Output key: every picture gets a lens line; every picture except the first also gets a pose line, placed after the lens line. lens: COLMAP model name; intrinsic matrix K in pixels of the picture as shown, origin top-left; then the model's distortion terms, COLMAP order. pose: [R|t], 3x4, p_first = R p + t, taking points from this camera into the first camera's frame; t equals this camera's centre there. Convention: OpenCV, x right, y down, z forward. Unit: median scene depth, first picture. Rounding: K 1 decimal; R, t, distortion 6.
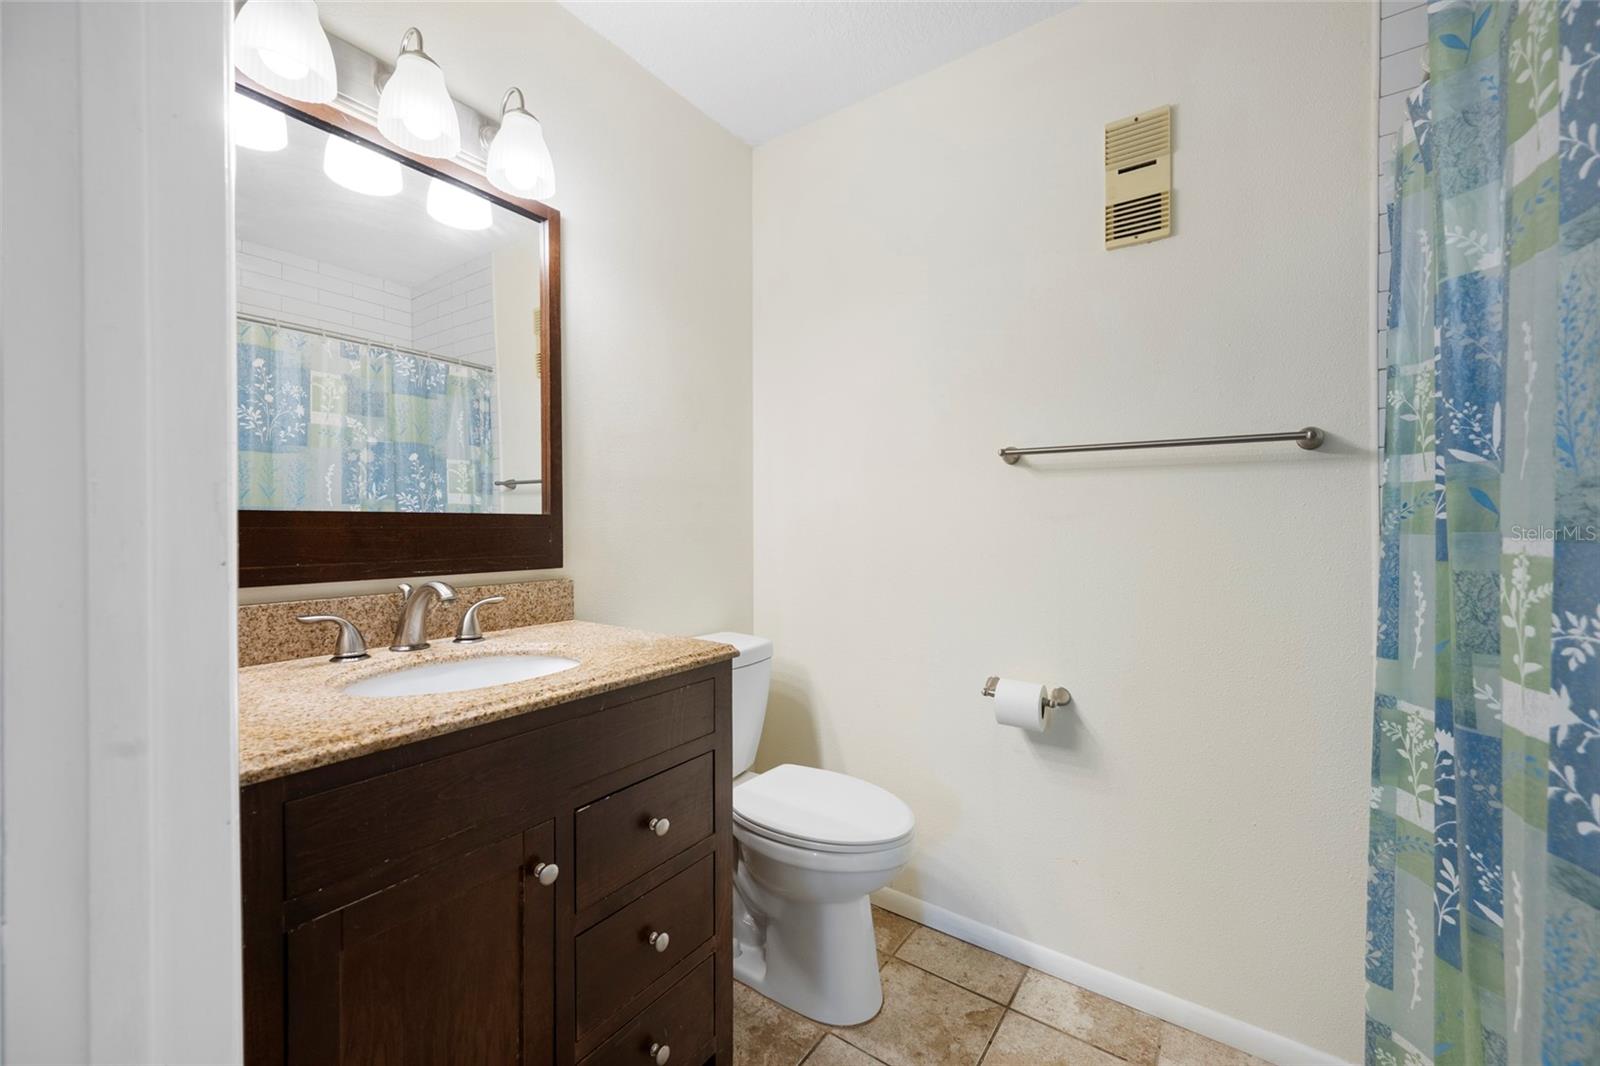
lens RADIAL K [[630.6, 0, 805.2], [0, 630.6, 532.9], [0, 0, 1]] dist [-0.001654, 0.000153]
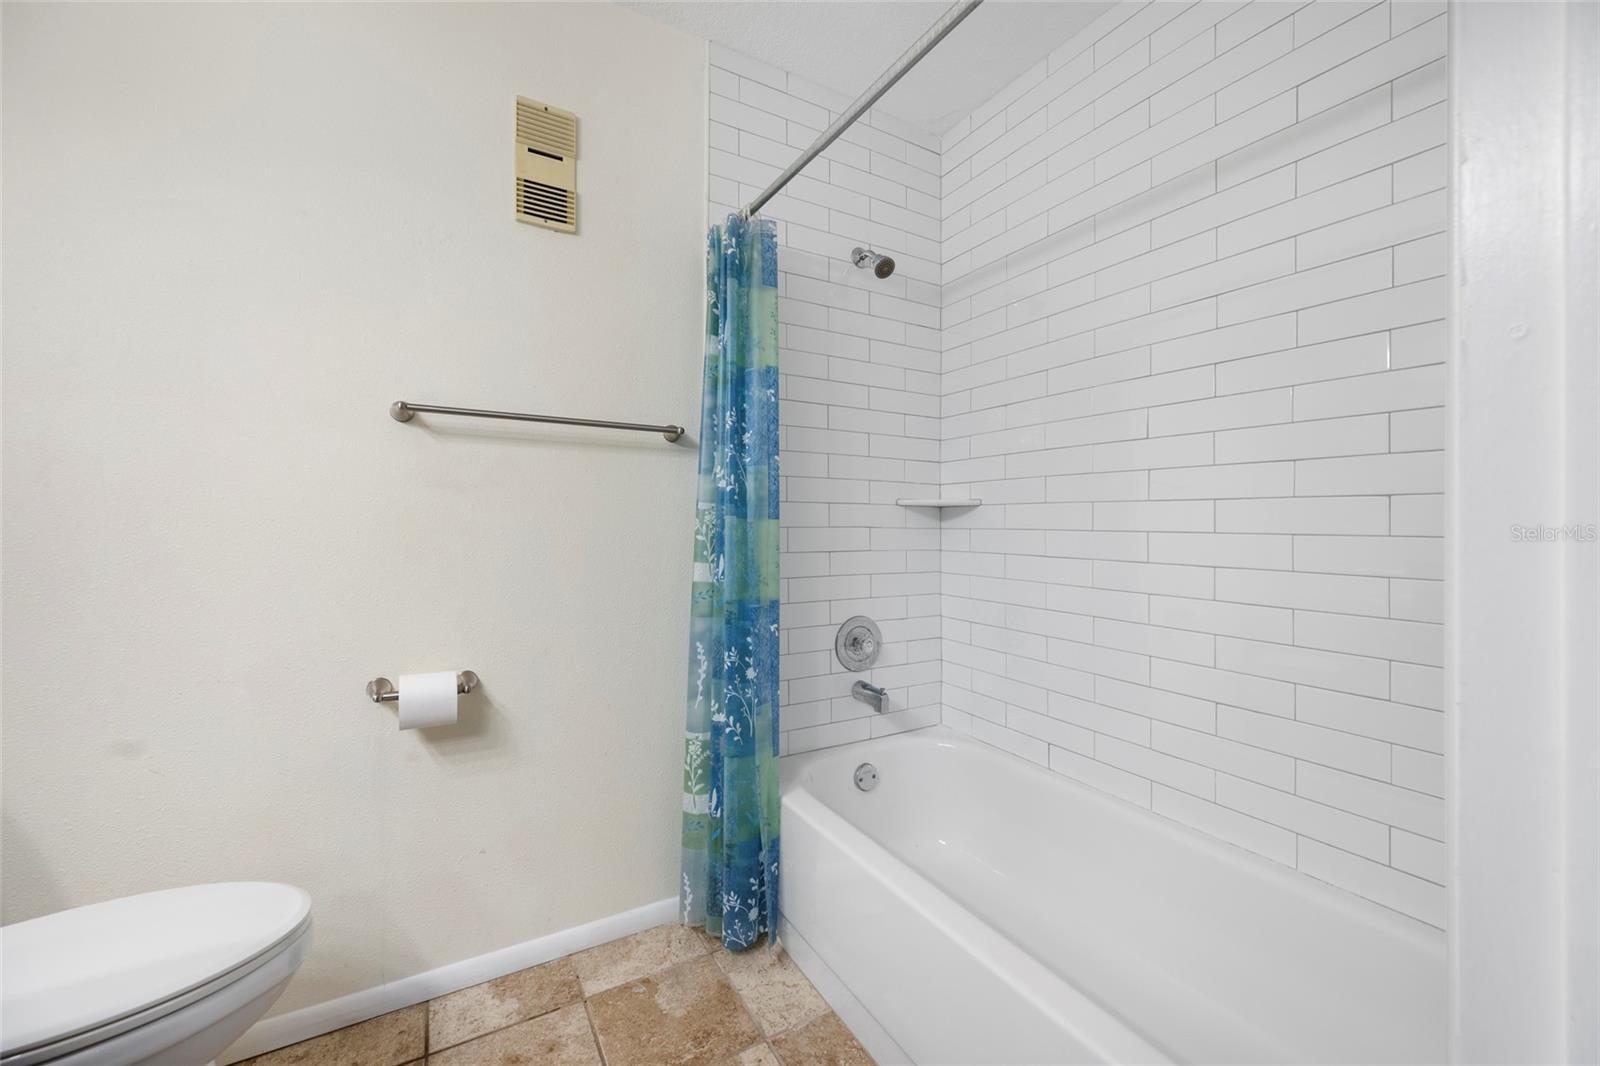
lens RADIAL K [[630.6, 0, 804.3], [0, 630.6, 523.7], [0, 0, 1]] dist [-0.001654, 0.000153]
pose [[0.415915, -0.001016, 0.909403, -0.240521], [0.008508, 0.999960, -0.002774, 0.038845], [-0.909364, 0.008891, 0.415907, 0.172676]]
